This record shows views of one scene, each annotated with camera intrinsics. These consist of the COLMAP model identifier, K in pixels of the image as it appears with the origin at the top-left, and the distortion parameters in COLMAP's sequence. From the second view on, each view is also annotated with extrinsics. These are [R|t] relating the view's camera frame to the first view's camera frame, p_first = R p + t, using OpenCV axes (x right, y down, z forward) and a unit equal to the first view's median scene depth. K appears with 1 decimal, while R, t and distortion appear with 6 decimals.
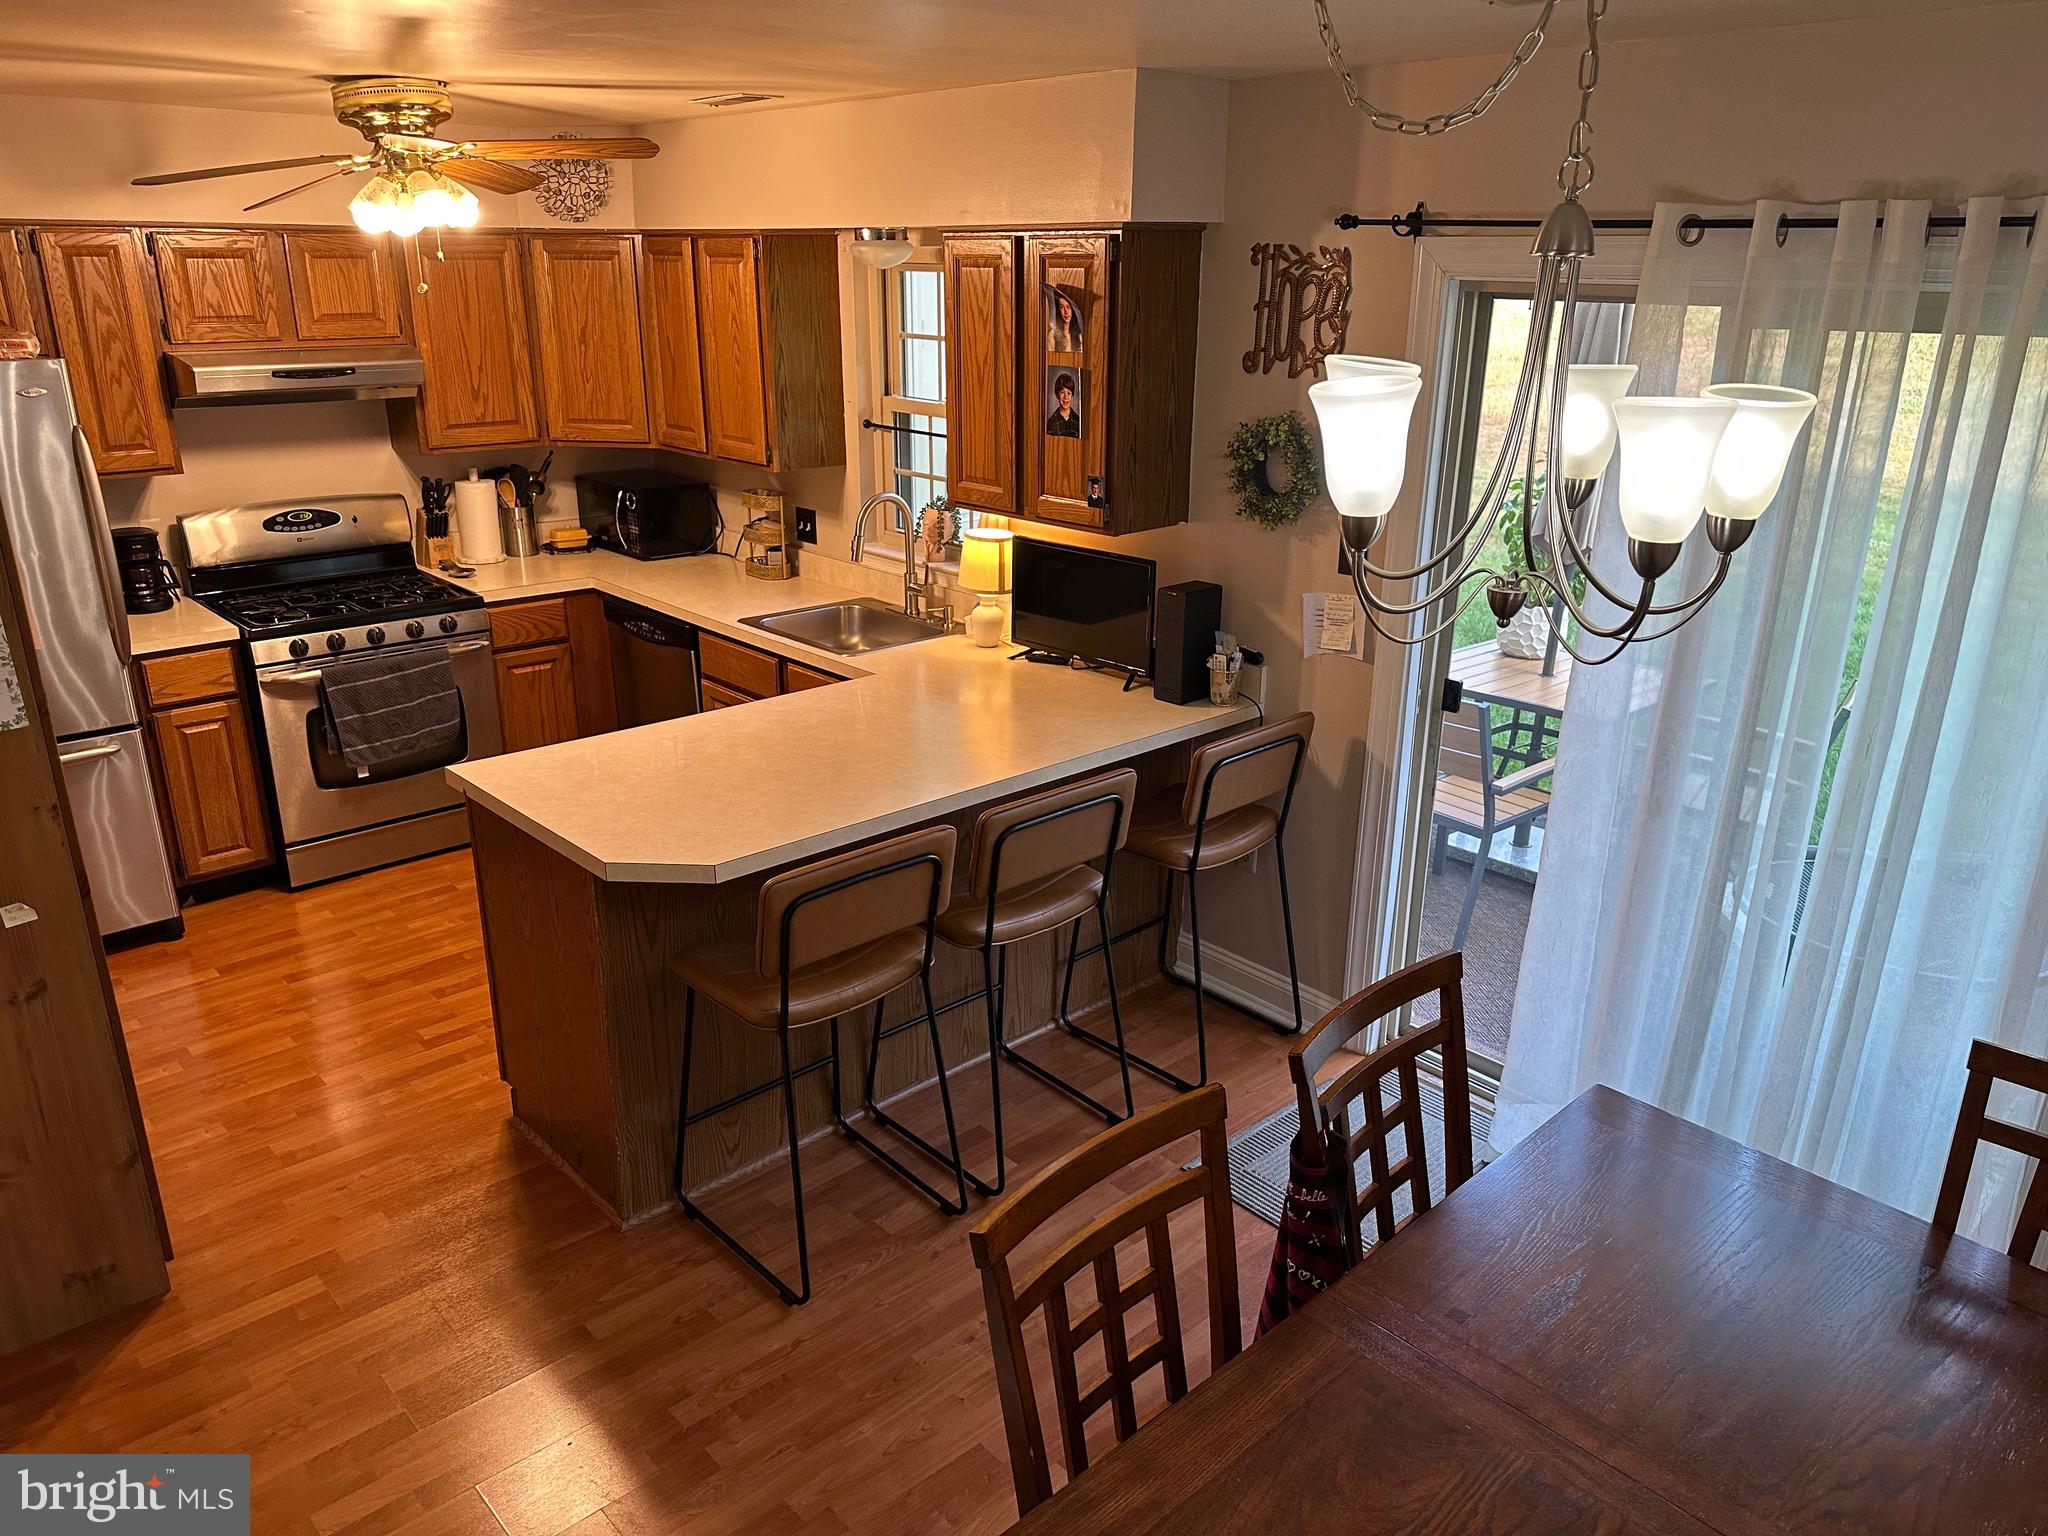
lens RADIAL K [[1444.7, 0, 1024.8], [0, 1444.7, 777.1], [0, 0, 1]] dist [0.016551, -0.019489]
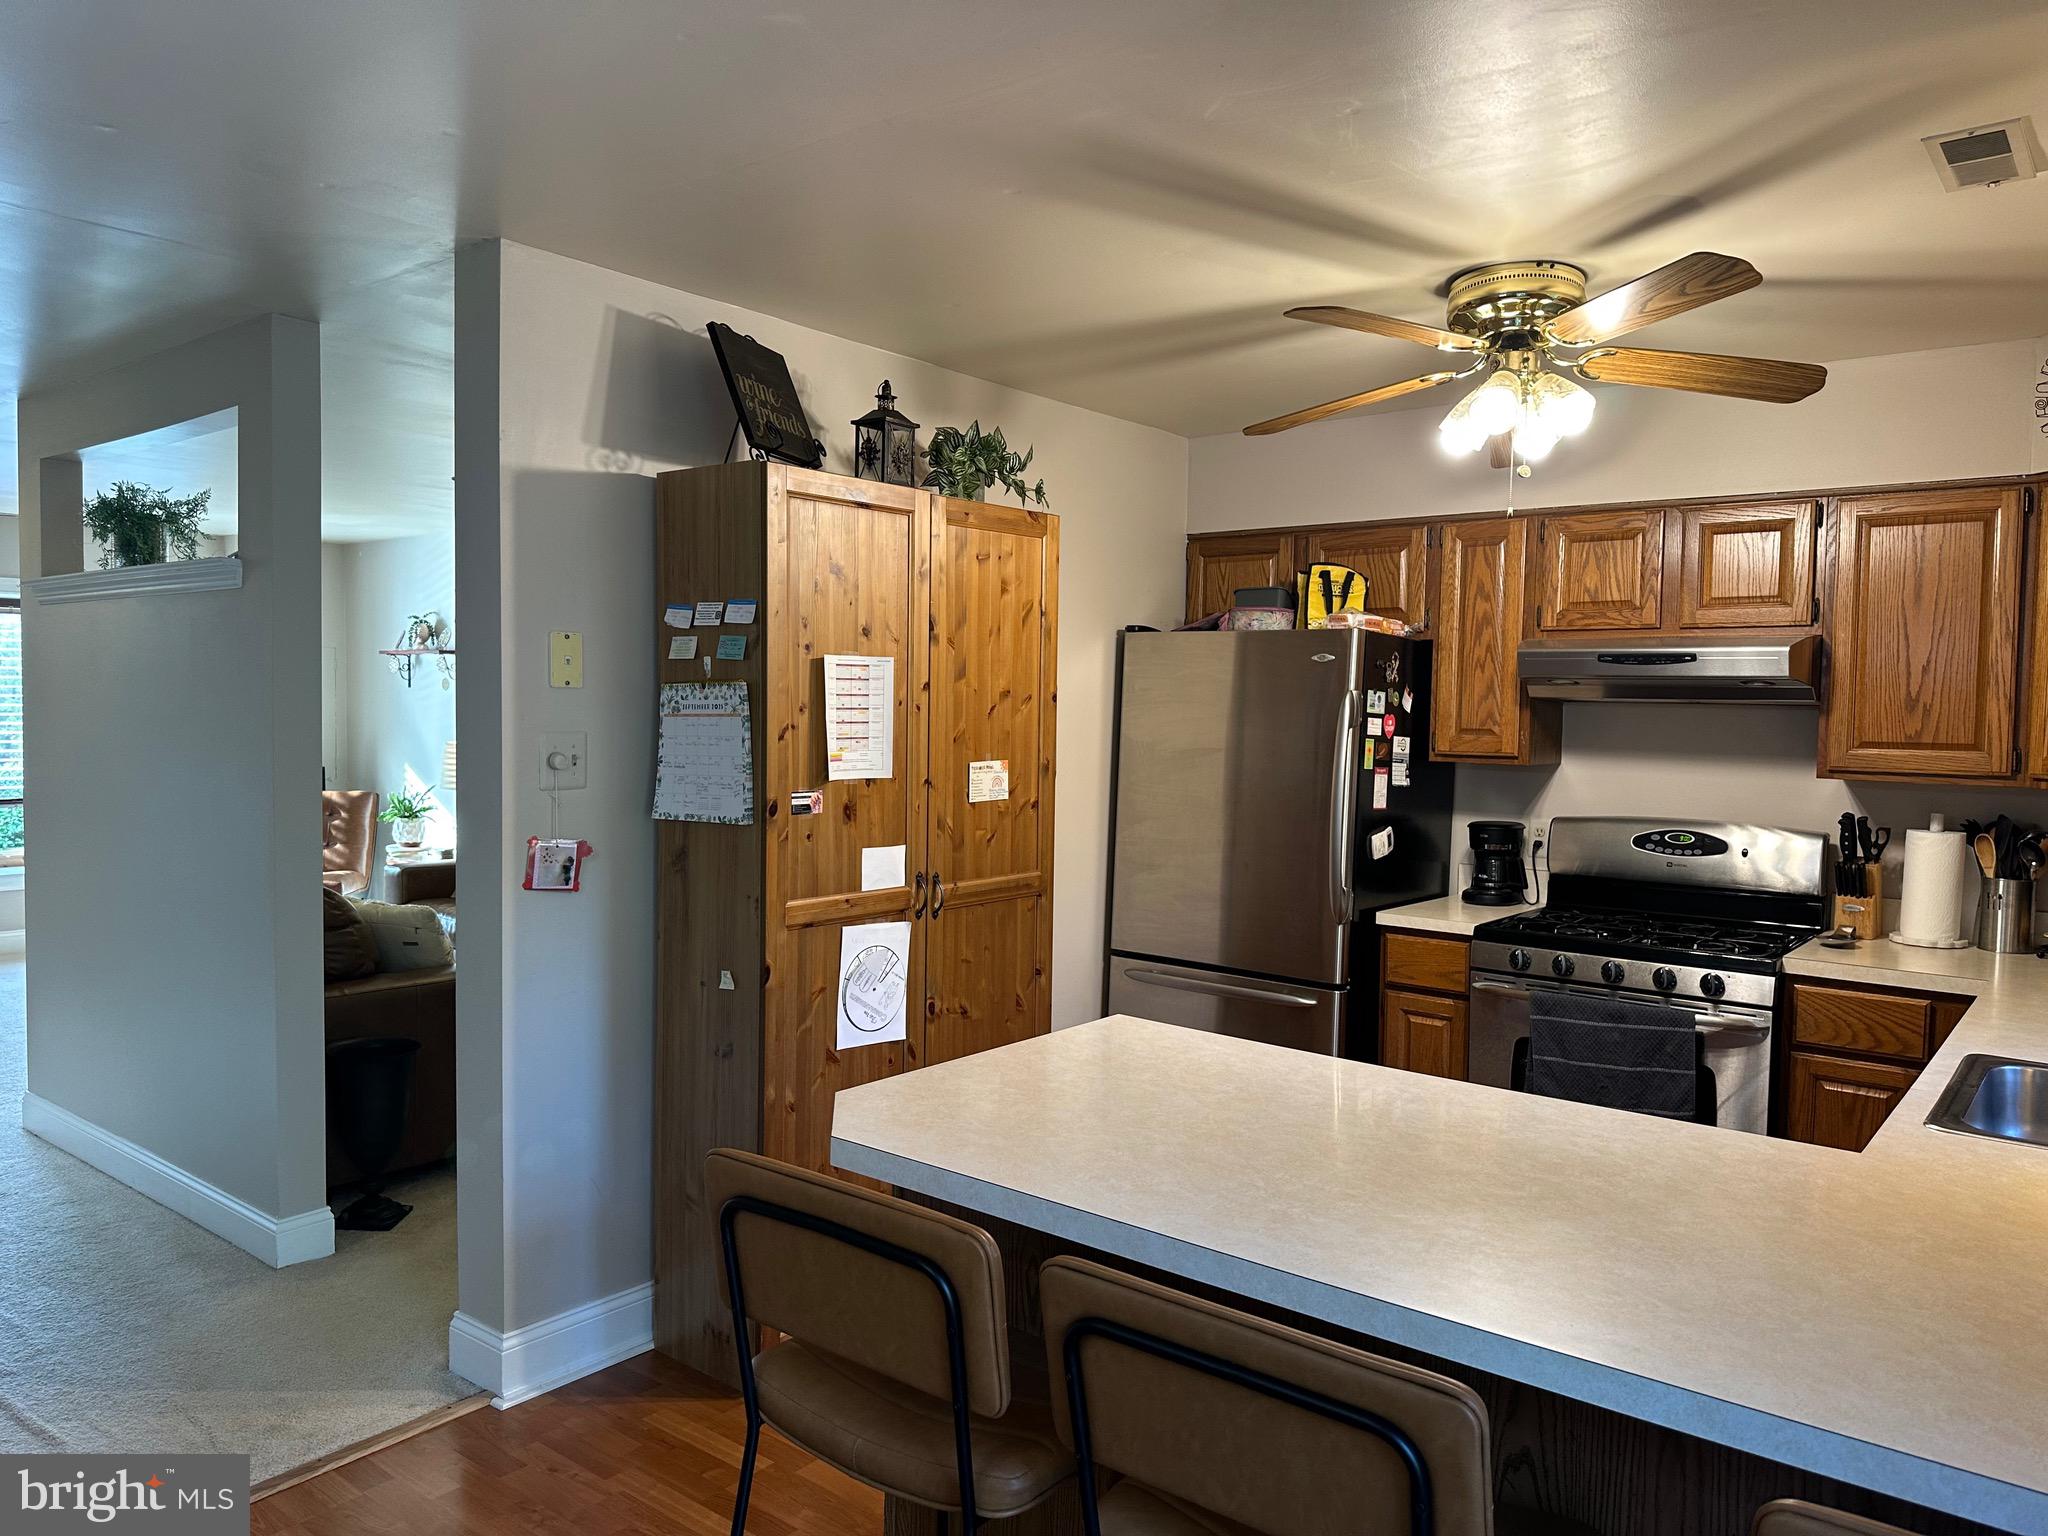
lens RADIAL K [[1424.8, 0, 1016.1], [0, 1424.8, 770.3], [0, 0, 1]] dist [0.157498, -0.287040]
pose [[0.145662, 0.038675, -0.988578, 0.294387], [-0.350676, 0.936376, -0.015037, -0.076839], [0.925099, 0.348861, 0.149957, 0.558048]]
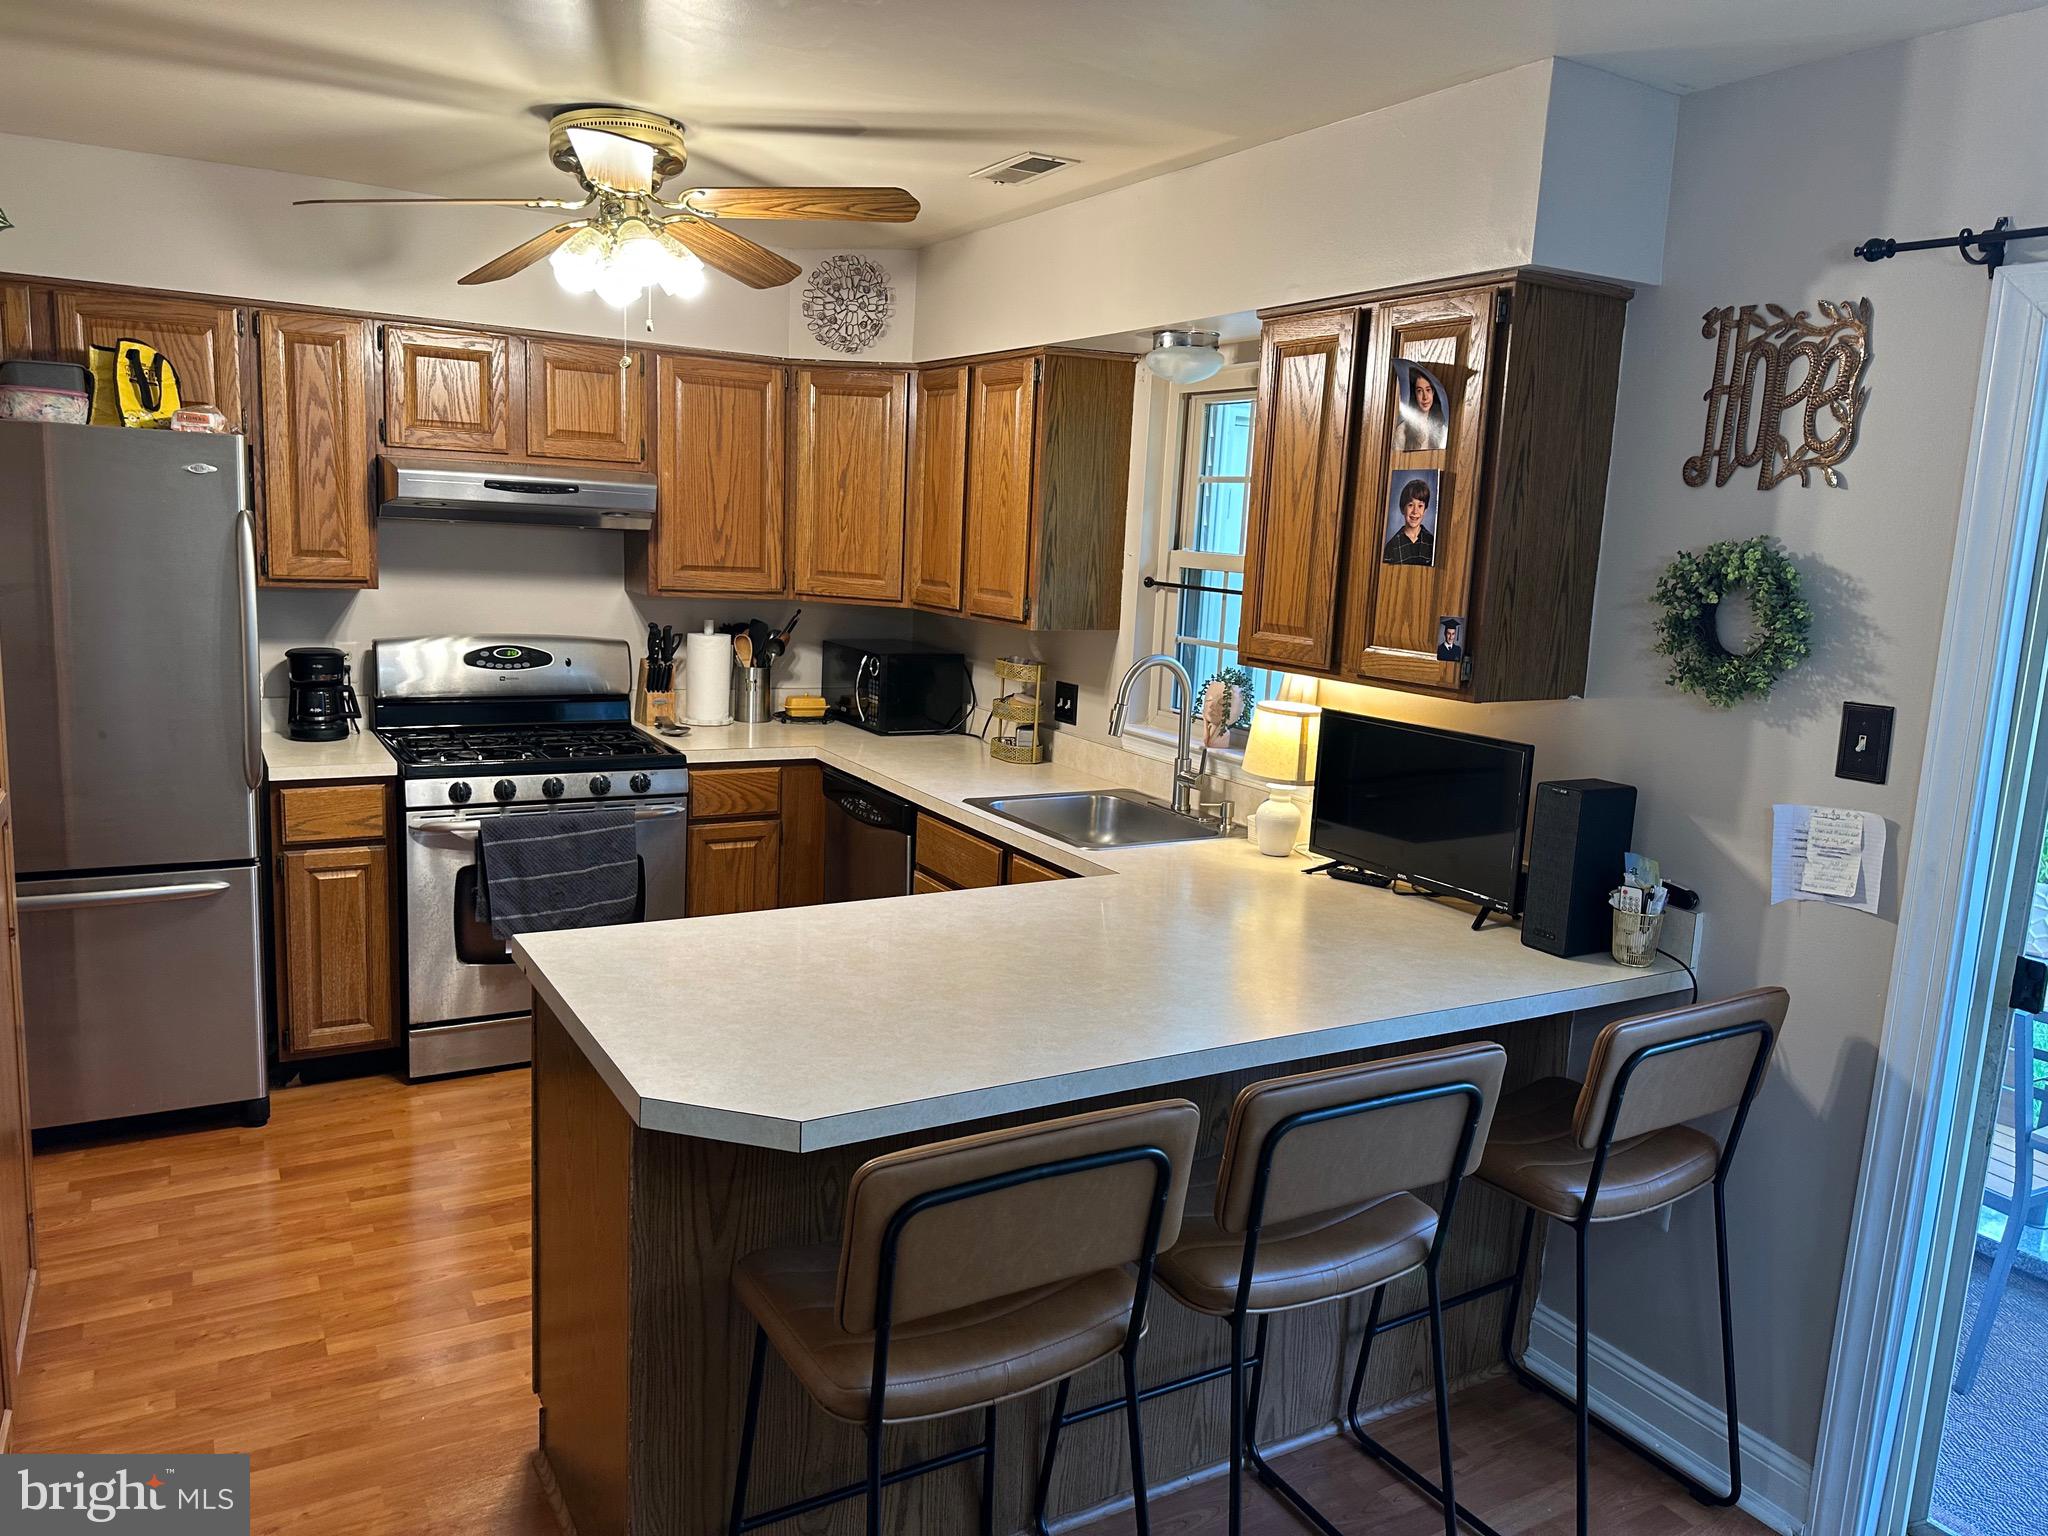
lens RADIAL K [[1429.6, 0, 1030.3], [0, 1429.6, 759.7], [0, 0, 1]] dist [0.158638, -0.273238]
pose [[0.976802, 0.074536, -0.200756, -0.003906], [-0.110284, 0.978686, -0.173236, 0.003518], [0.183565, 0.191358, 0.964202, 0.232699]]
